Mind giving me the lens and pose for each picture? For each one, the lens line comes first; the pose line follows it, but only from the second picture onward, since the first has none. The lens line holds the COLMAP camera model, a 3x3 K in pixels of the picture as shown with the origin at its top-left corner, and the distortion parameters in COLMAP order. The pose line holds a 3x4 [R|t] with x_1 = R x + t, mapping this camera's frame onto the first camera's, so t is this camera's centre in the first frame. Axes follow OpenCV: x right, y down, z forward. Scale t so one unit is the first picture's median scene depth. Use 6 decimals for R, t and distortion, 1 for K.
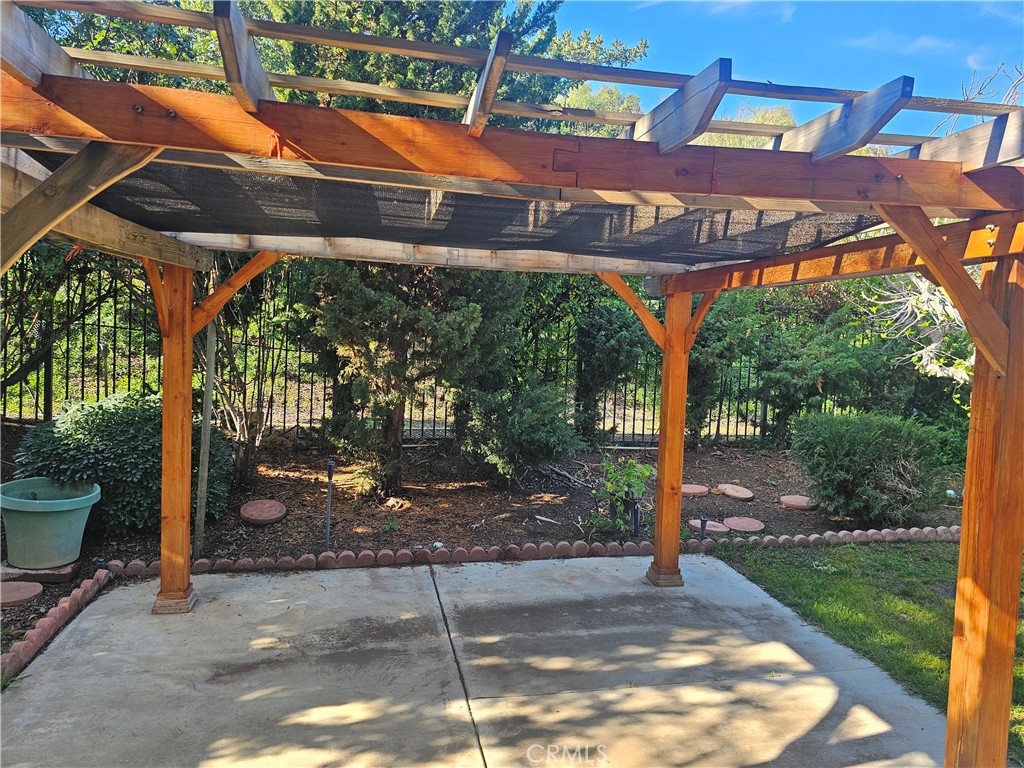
lens RADIAL K [[685.3, 0, 512.4], [0, 685.3, 377.7], [0, 0, 1]] dist [0.073341, -0.064685]
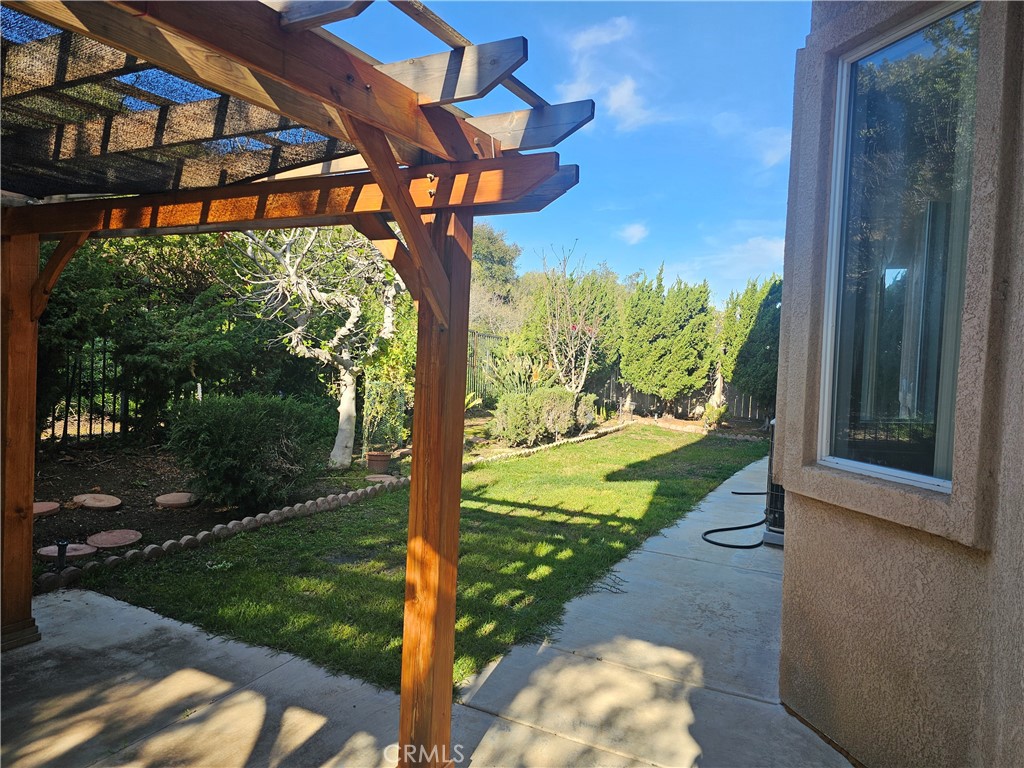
lens RADIAL K [[685.3, 0, 512.4], [0, 685.3, 377.7], [0, 0, 1]] dist [0.073341, -0.064685]
pose [[0.631281, -0.034924, 0.774768, -0.001721], [0.029863, 0.999339, 0.020714, 0.024430], [-0.774979, 0.010061, 0.631907, 0.147333]]
